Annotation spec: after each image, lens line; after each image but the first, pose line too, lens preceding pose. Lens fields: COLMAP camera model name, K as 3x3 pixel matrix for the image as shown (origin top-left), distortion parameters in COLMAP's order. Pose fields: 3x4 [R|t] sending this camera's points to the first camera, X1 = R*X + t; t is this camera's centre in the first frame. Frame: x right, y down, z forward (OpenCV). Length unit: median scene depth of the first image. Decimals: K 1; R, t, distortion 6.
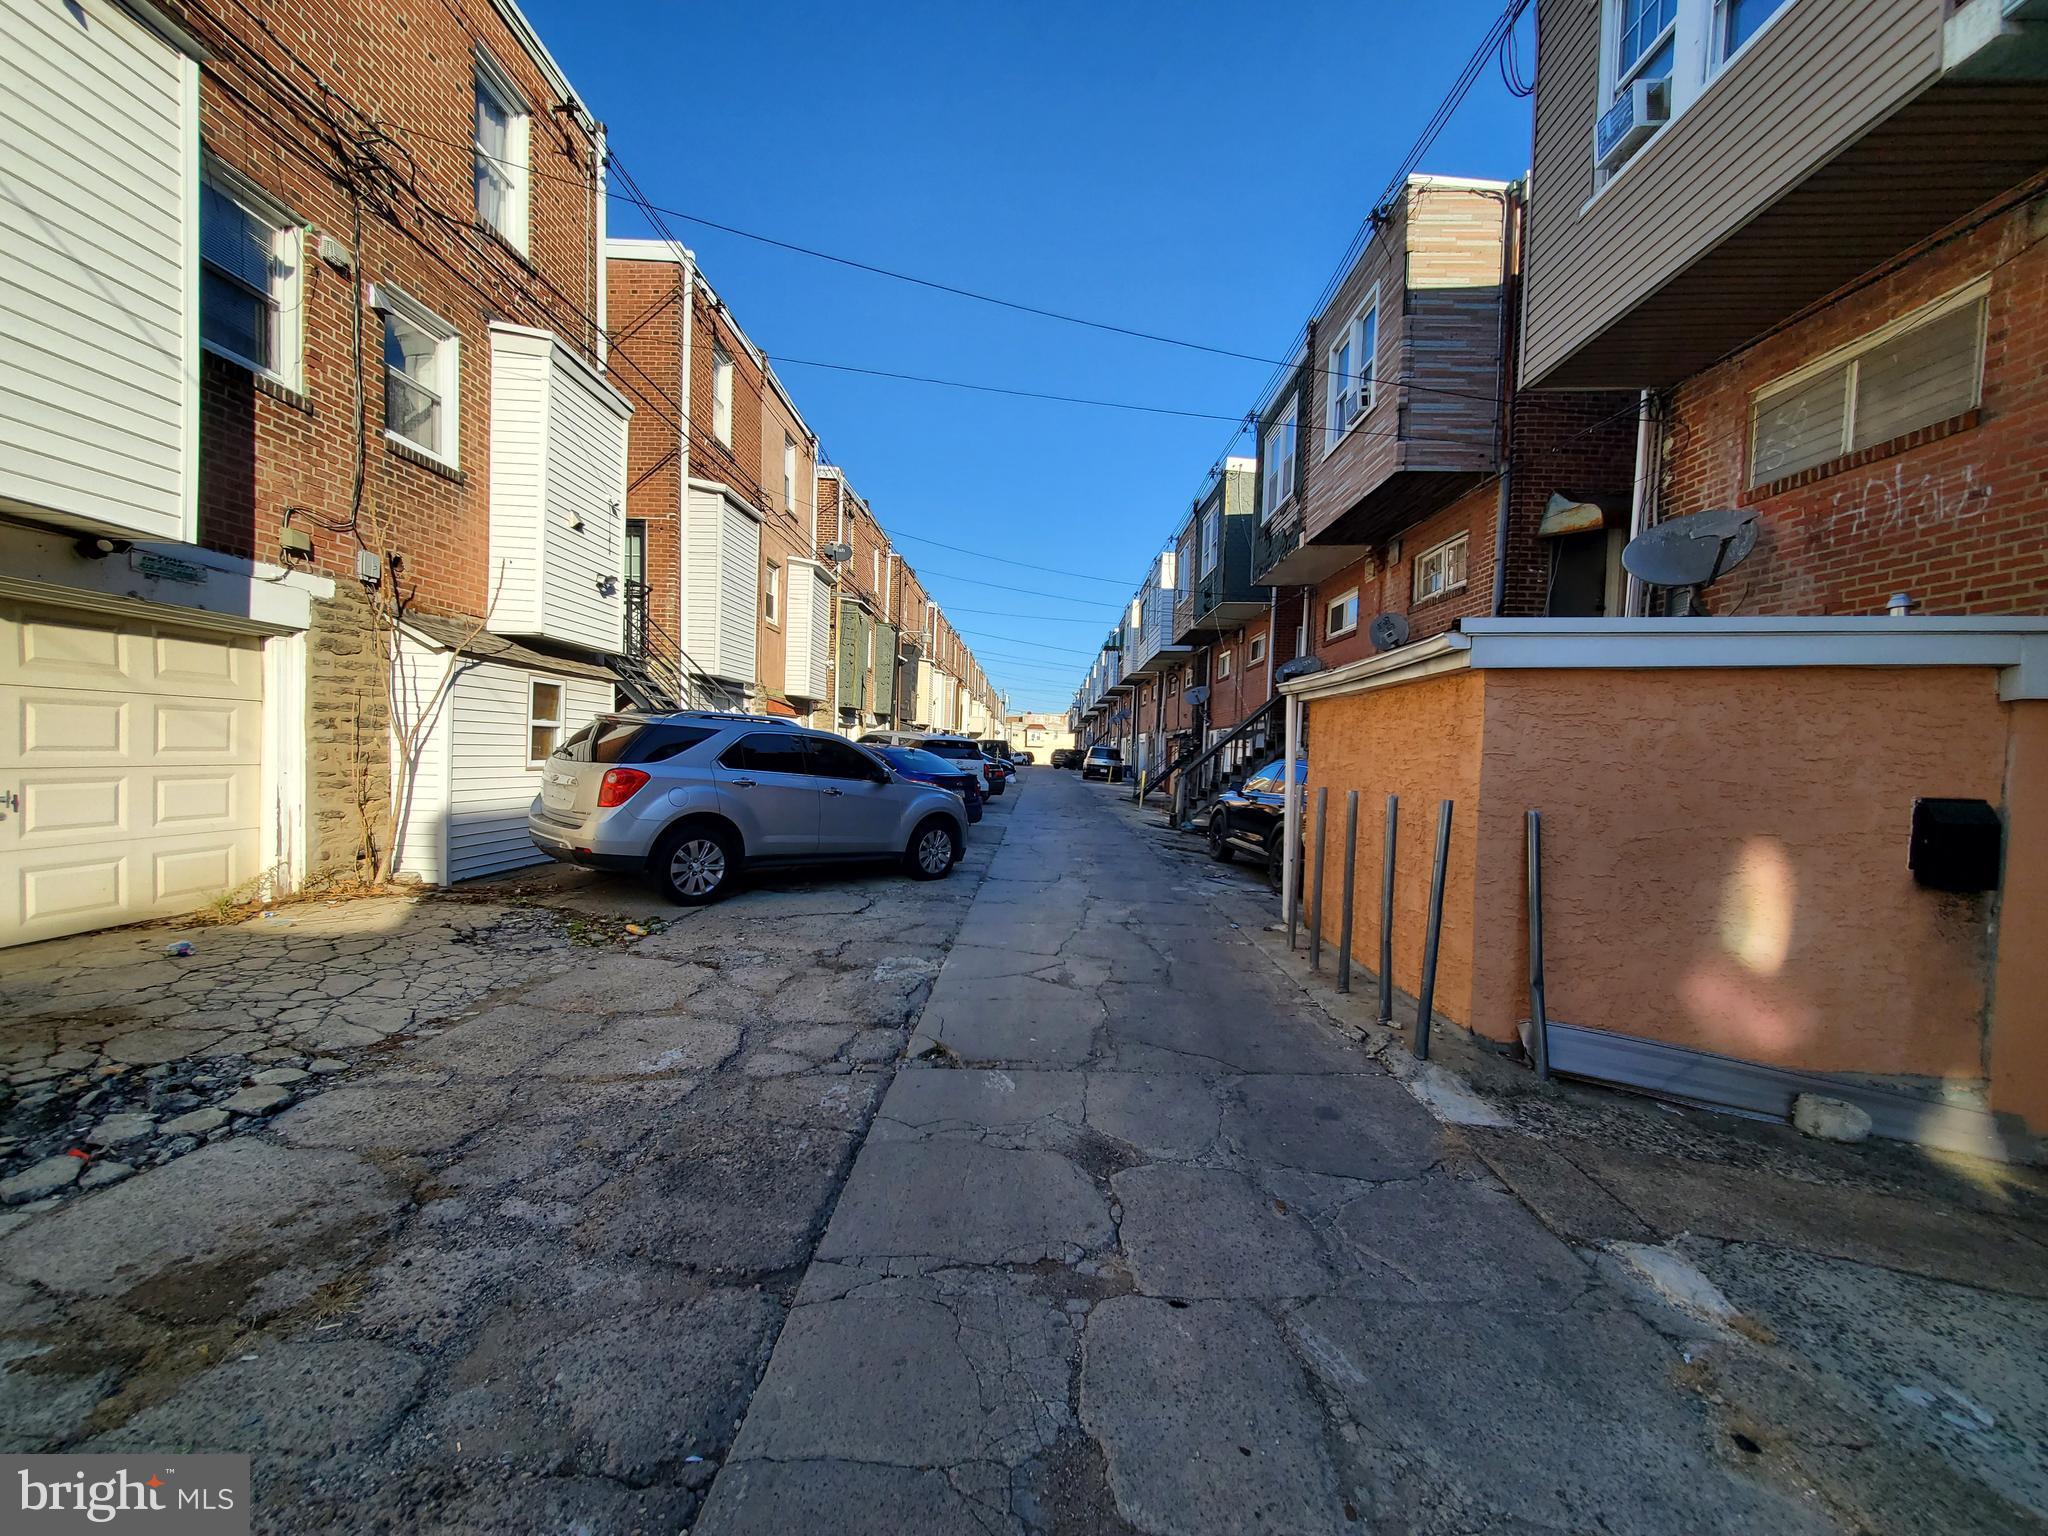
lens RADIAL K [[810.7, 0, 1011.4], [0, 810.7, 784.6], [0, 0, 1]] dist [0.002699, -0.001378]
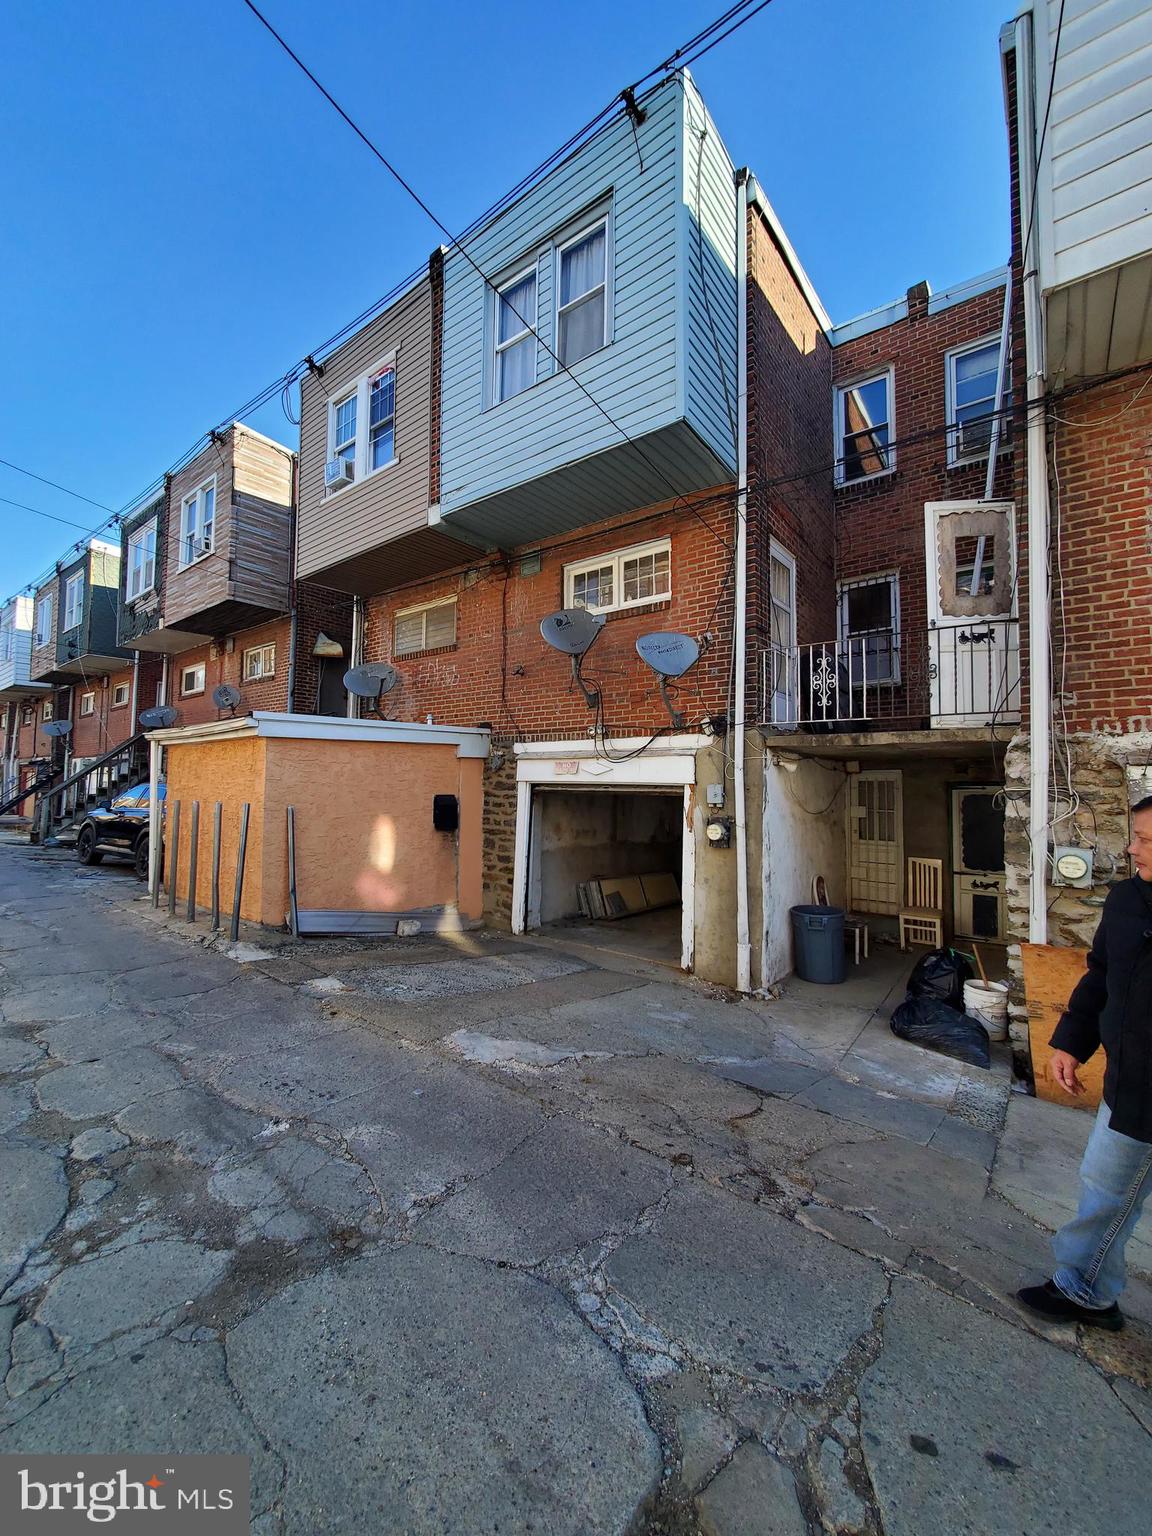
lens RADIAL K [[608.0, 0, 561.0], [0, 608.0, 761.0], [0, 0, 1]] dist [0.002699, -0.001378]
pose [[0.602740, 0.015187, 0.797793, -0.150032], [0.036550, 0.998244, -0.046617, 0.011677], [-0.797100, 0.057257, 0.601126, -0.416912]]
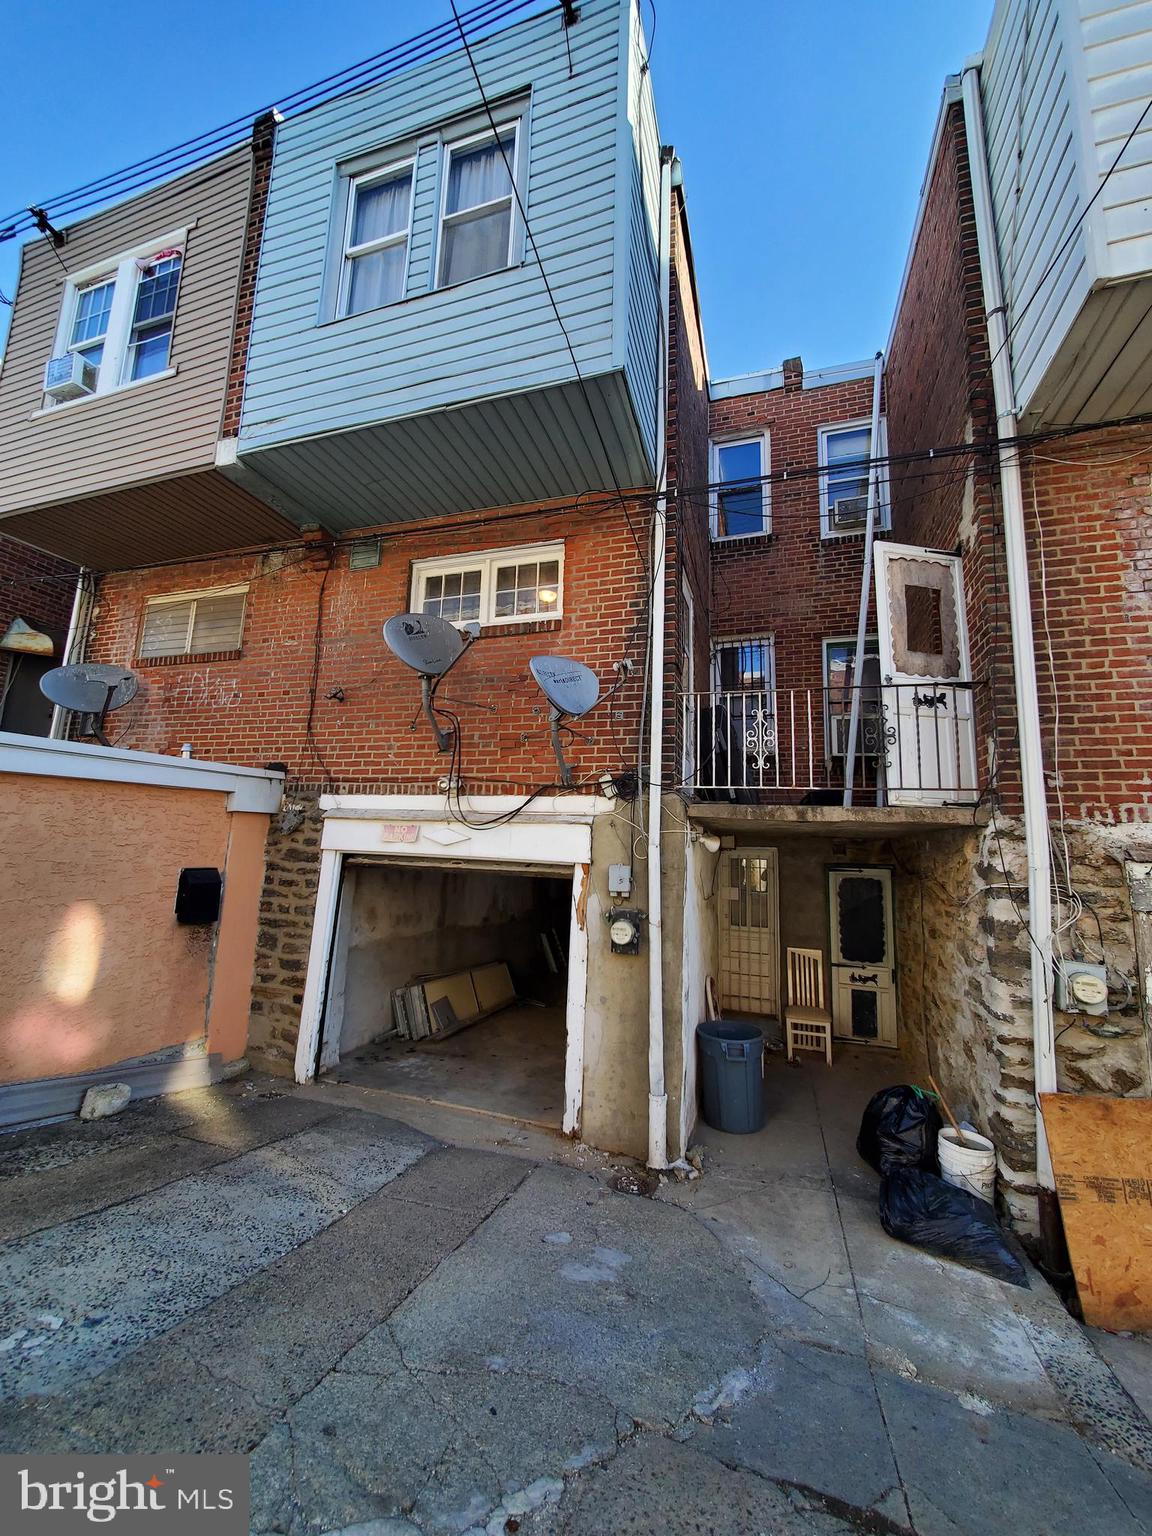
lens RADIAL K [[608.0, 0, 564.7], [0, 608.0, 759.4], [0, 0, 1]] dist [0.002699, -0.001378]
pose [[0.295034, 0.130054, 0.946594, 0.136800], [0.009060, 0.990268, -0.138878, -0.020873], [-0.955444, 0.049550, 0.290984, -0.092303]]
